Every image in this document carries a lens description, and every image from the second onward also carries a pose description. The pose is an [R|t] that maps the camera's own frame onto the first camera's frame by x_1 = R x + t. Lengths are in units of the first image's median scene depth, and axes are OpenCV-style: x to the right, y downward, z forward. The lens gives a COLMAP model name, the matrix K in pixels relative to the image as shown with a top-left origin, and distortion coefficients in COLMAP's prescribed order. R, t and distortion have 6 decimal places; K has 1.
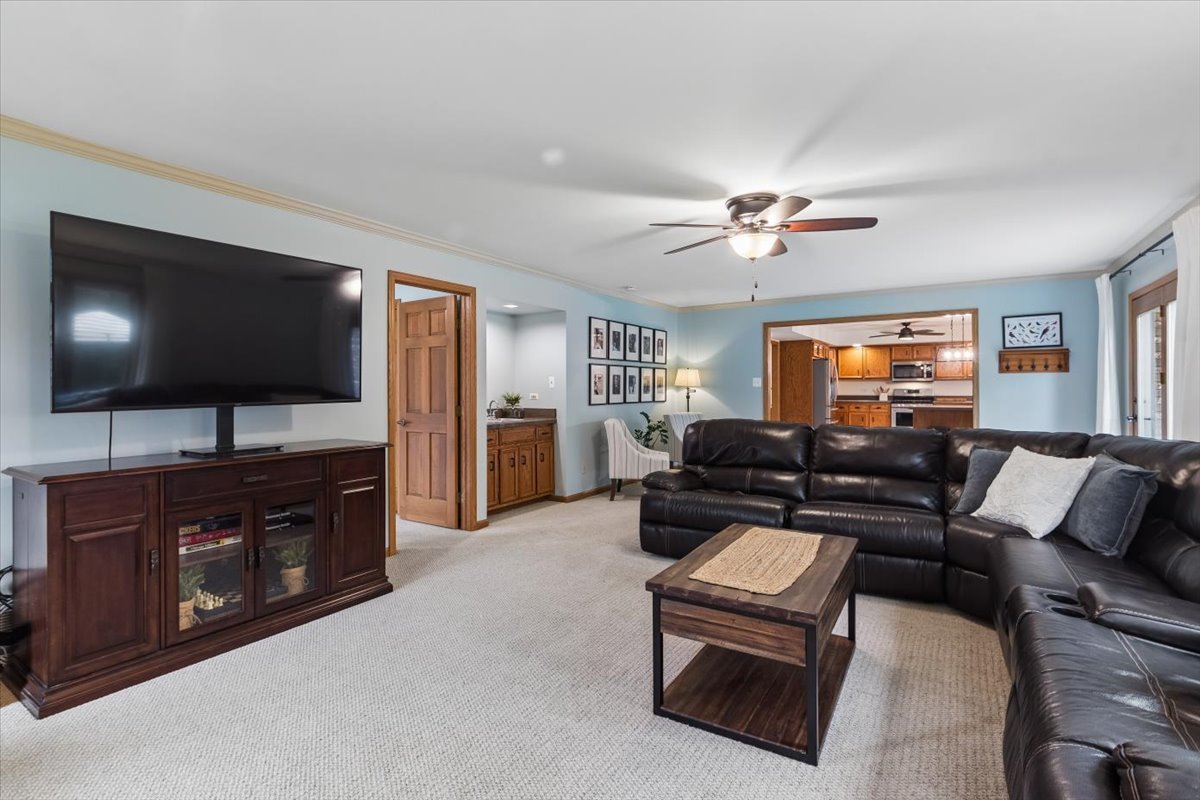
lens RADIAL K [[542.6, 0, 603.2], [0, 542.6, 390.1], [0, 0, 1]] dist [0.001398, 0.000502]
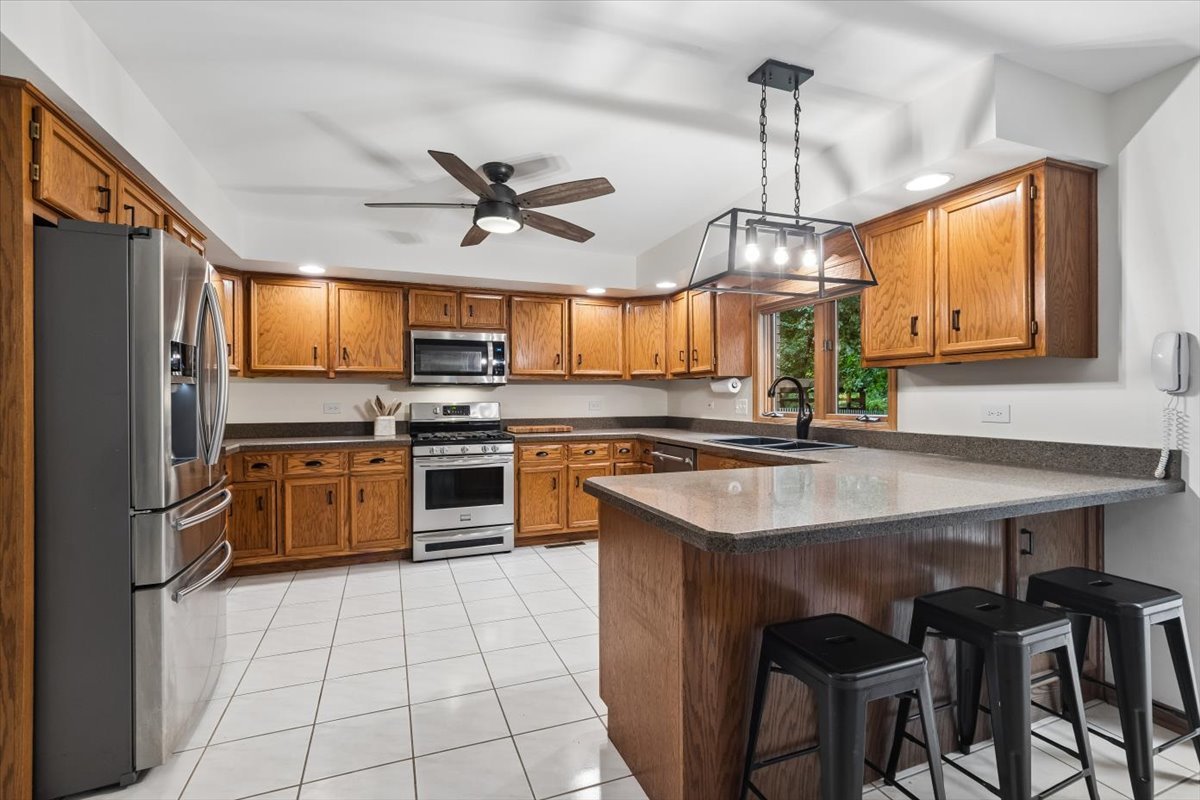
lens RADIAL K [[542.6, 0, 600.7], [0, 542.6, 398.5], [0, 0, 1]] dist [0.001398, 0.000502]
pose [[0.588380, 0.006307, 0.808560, 0.309746], [0.003189, 0.999944, -0.010121, -0.001548], [-0.808578, 0.008533, 0.588327, 0.675182]]
